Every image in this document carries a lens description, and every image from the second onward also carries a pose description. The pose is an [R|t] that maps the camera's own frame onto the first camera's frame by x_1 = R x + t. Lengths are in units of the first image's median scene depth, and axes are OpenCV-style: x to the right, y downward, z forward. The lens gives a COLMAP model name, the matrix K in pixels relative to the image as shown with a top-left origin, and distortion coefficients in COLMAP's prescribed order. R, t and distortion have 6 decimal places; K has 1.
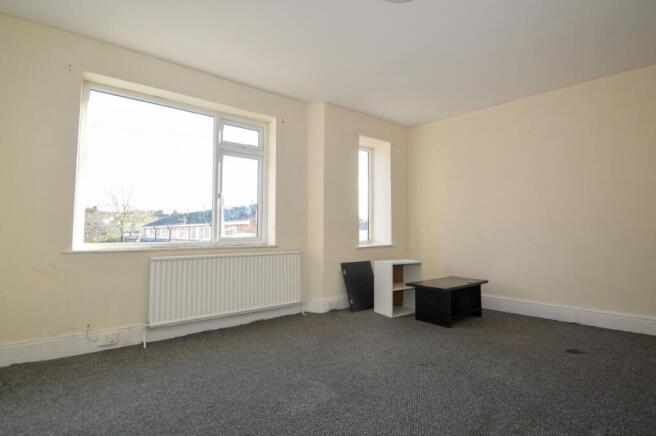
lens RADIAL K [[309.8, 0, 328.0], [0, 309.8, 218.0], [0, 0, 1]] dist [0.000507, -0.000144]
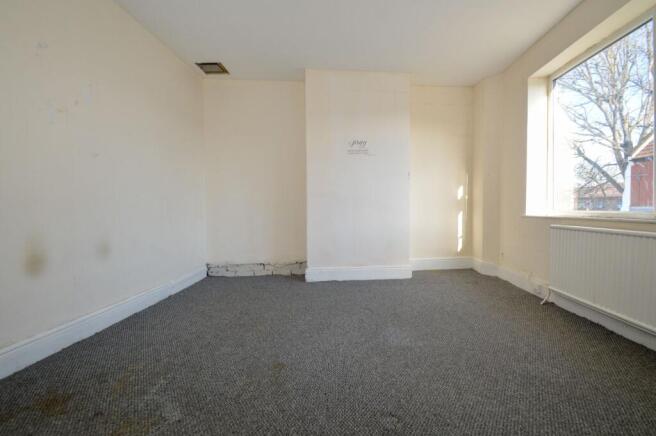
lens RADIAL K [[309.8, 0, 328.0], [0, 309.8, 218.0], [0, 0, 1]] dist [0.000507, -0.000144]
pose [[-0.671170, 0.032054, -0.740610, 0.782861], [0.045053, 0.998982, 0.002408, 0.073620], [0.739933, -0.031750, -0.671931, 1.248804]]
